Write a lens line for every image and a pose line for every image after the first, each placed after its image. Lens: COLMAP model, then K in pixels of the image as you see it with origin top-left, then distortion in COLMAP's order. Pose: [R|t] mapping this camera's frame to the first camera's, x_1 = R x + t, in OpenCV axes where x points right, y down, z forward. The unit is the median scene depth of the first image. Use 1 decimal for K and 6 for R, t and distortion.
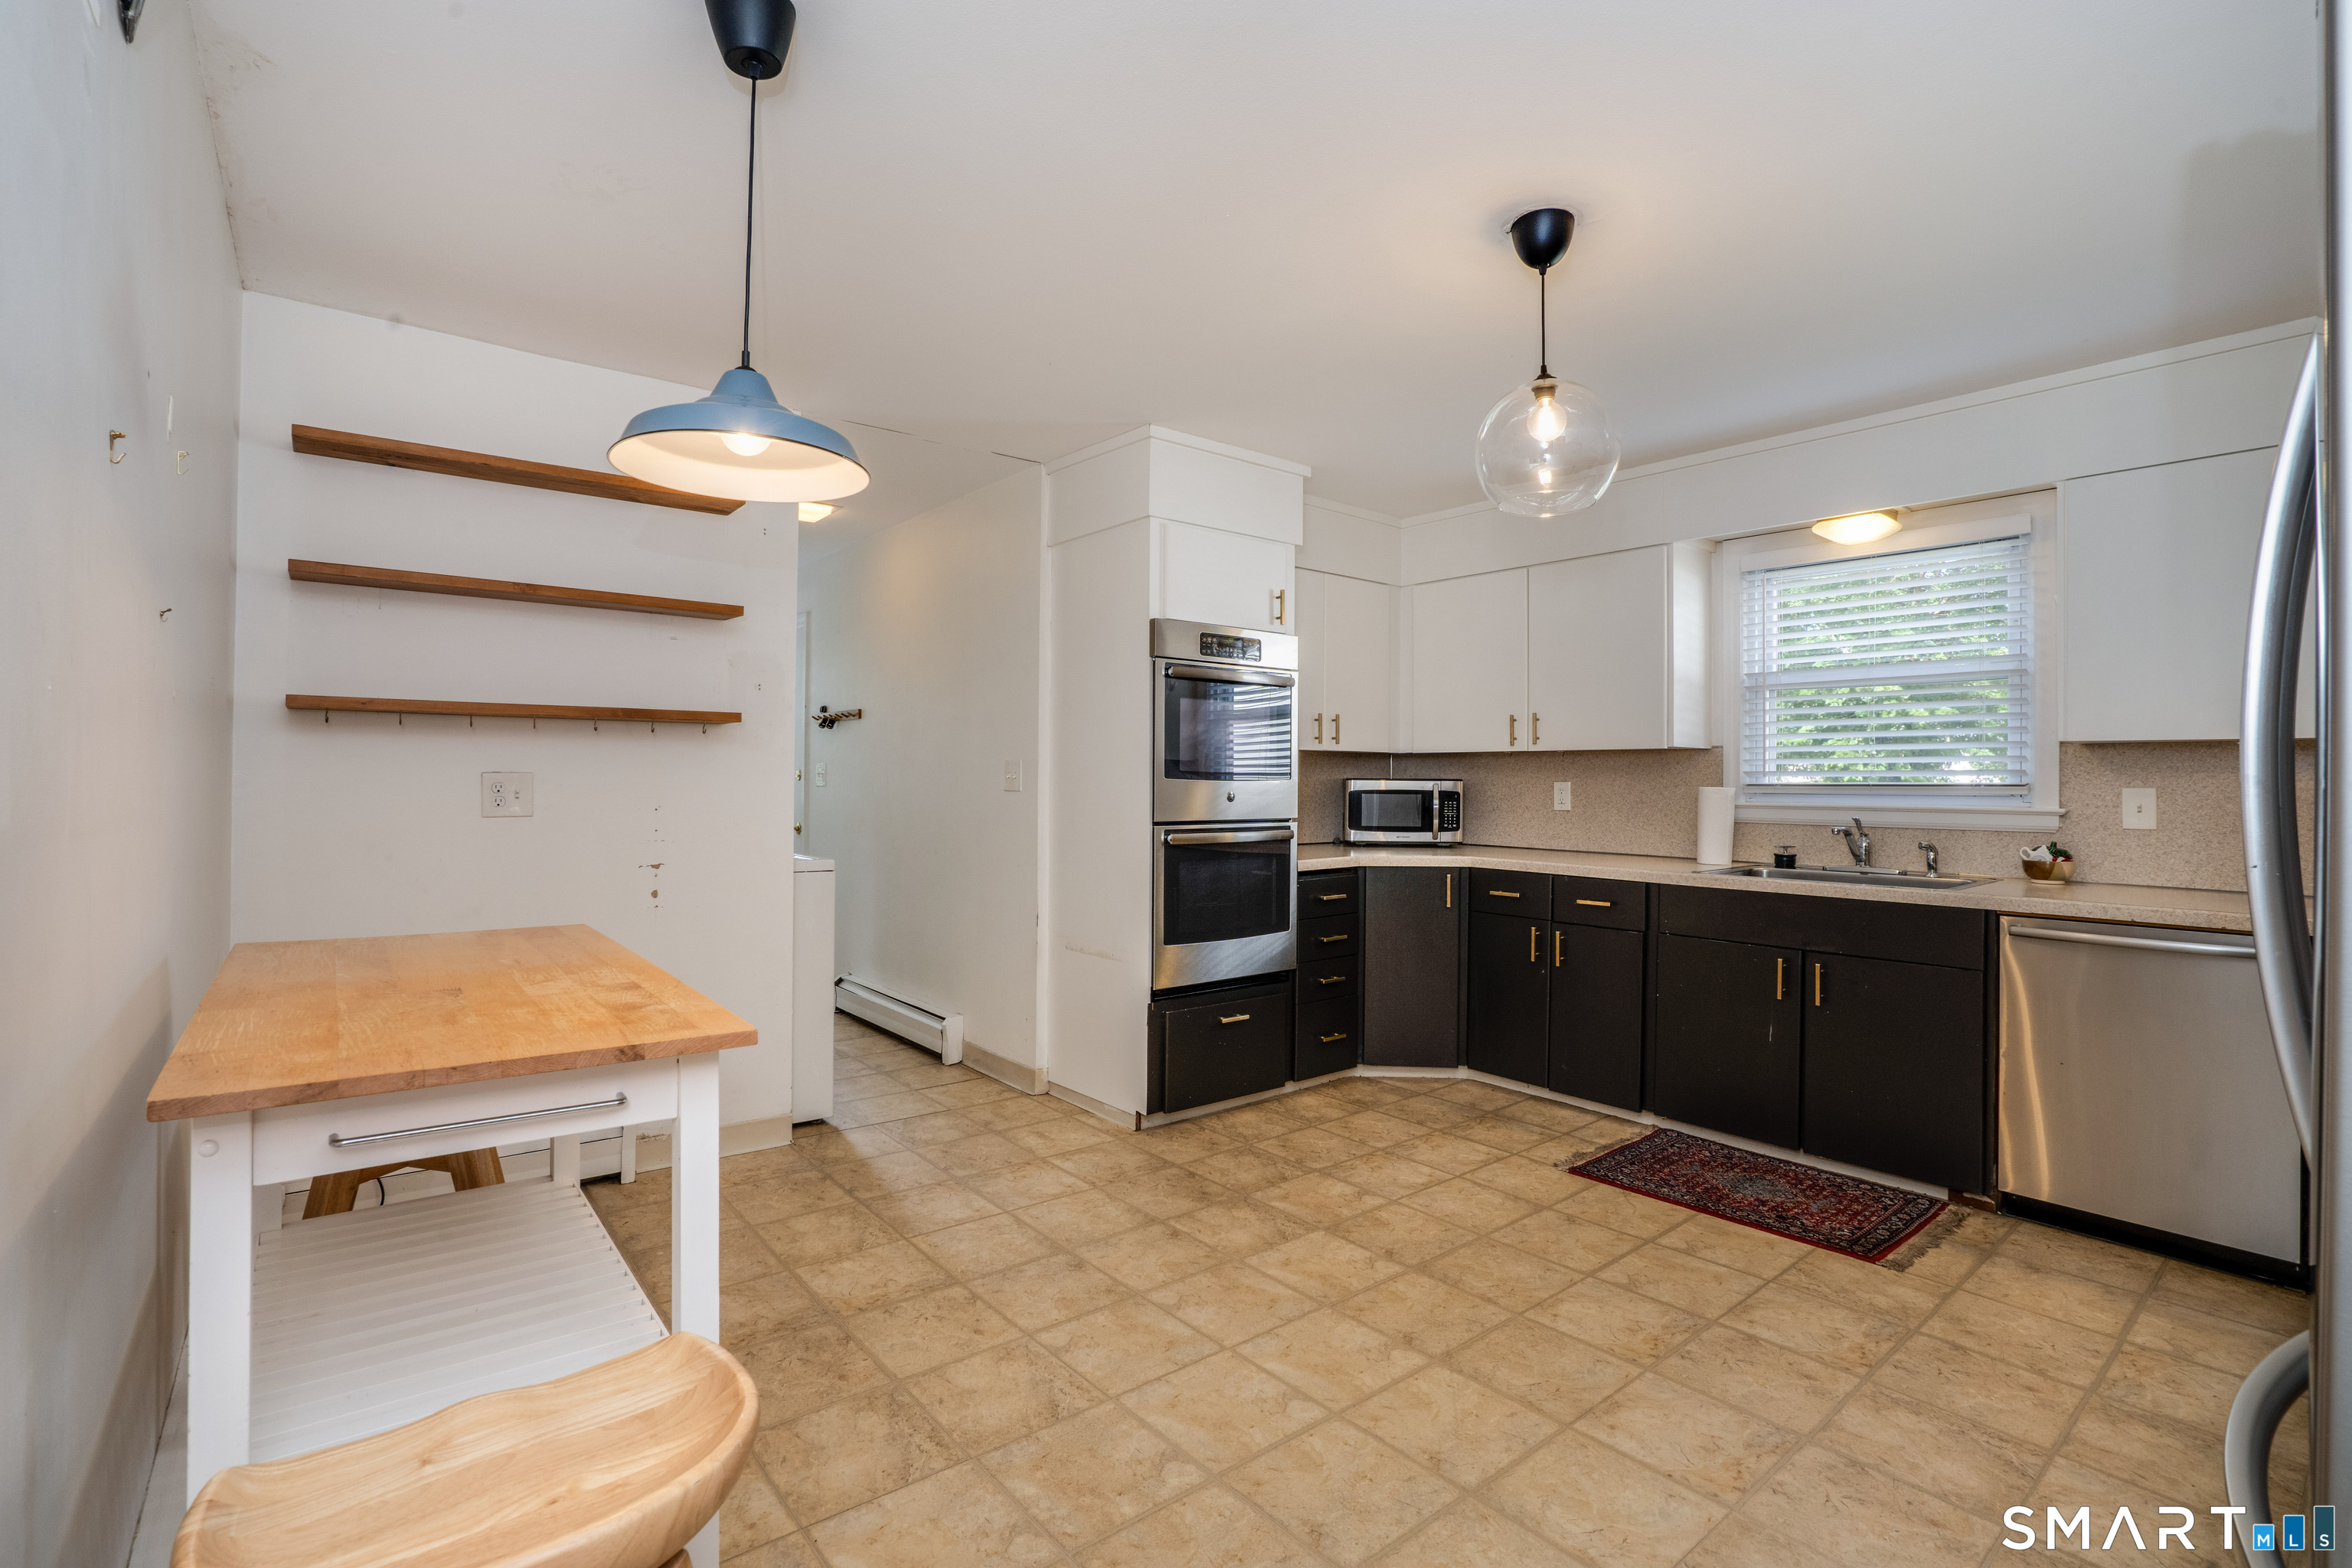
lens RADIAL K [[1110.7, 0, 1170.7], [0, 1110.7, 777.2], [0, 0, 1]] dist [-0.057940, 0.023445]
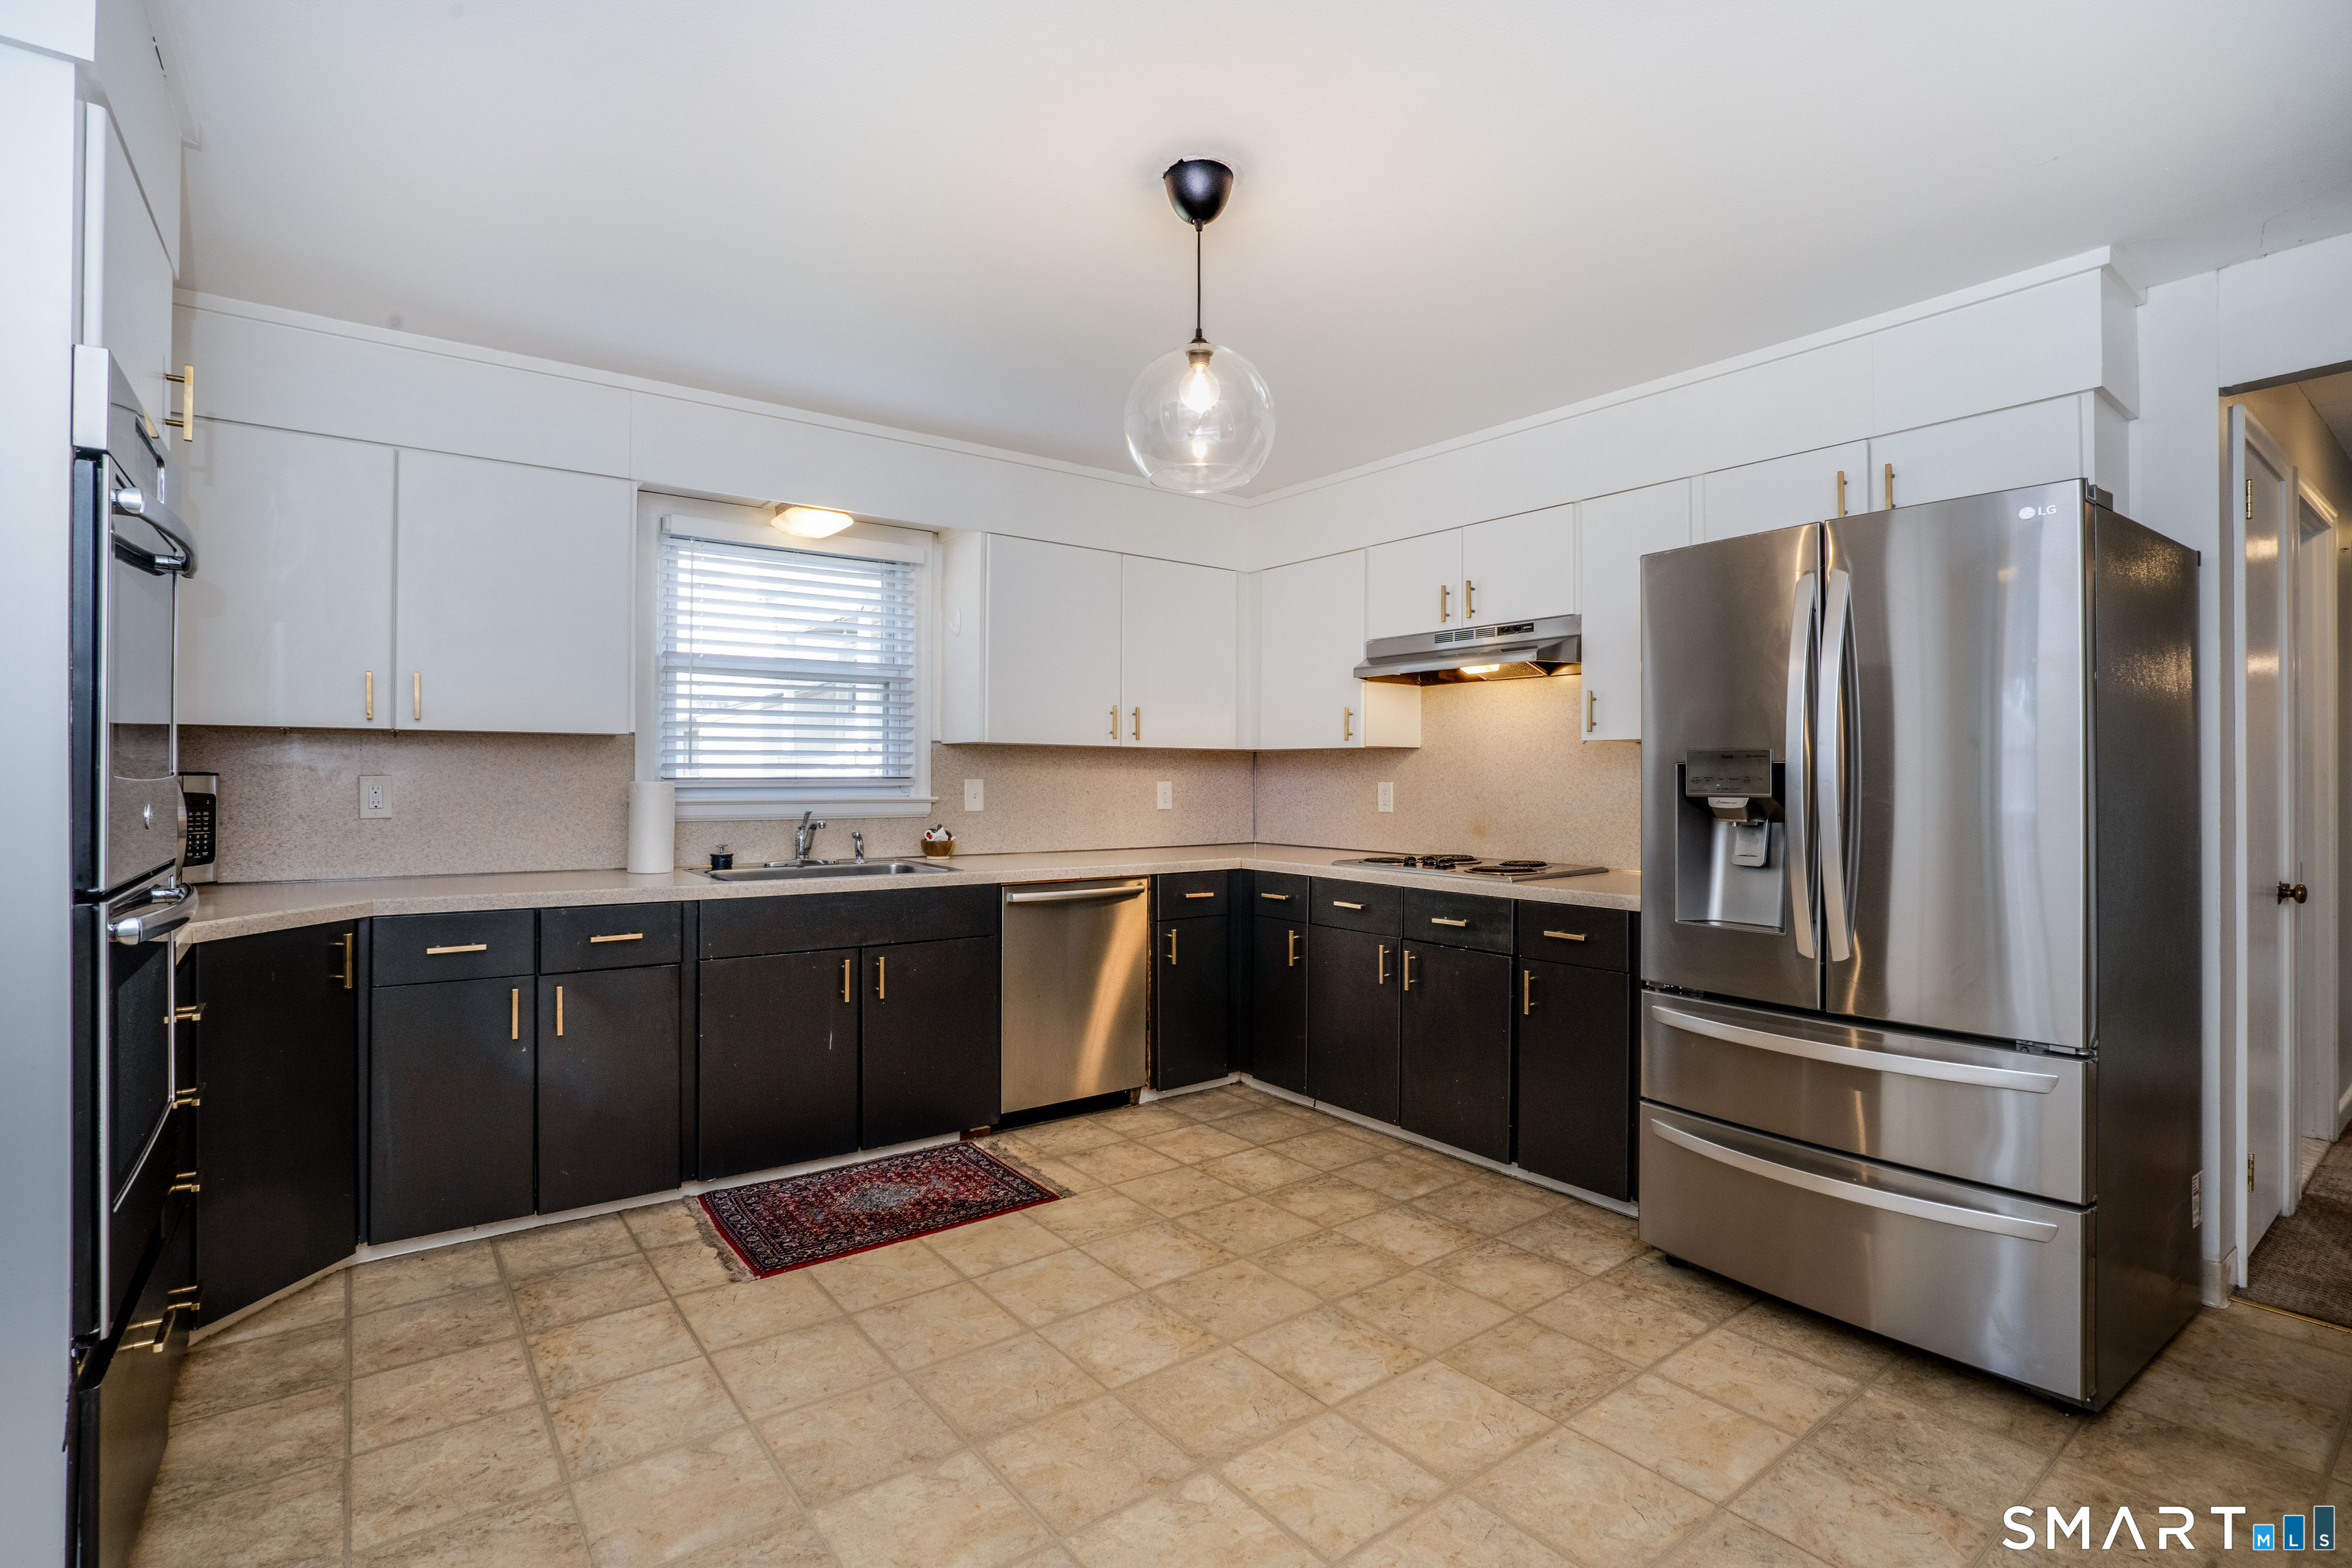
lens RADIAL K [[1110.7, 0, 1170.7], [0, 1110.7, 777.2], [0, 0, 1]] dist [-0.057940, 0.023445]
pose [[0.013864, -0.006928, 0.999880, -0.425806], [-0.004950, 0.999963, 0.006997, -0.002875], [-0.999892, -0.005047, 0.013829, 0.731641]]
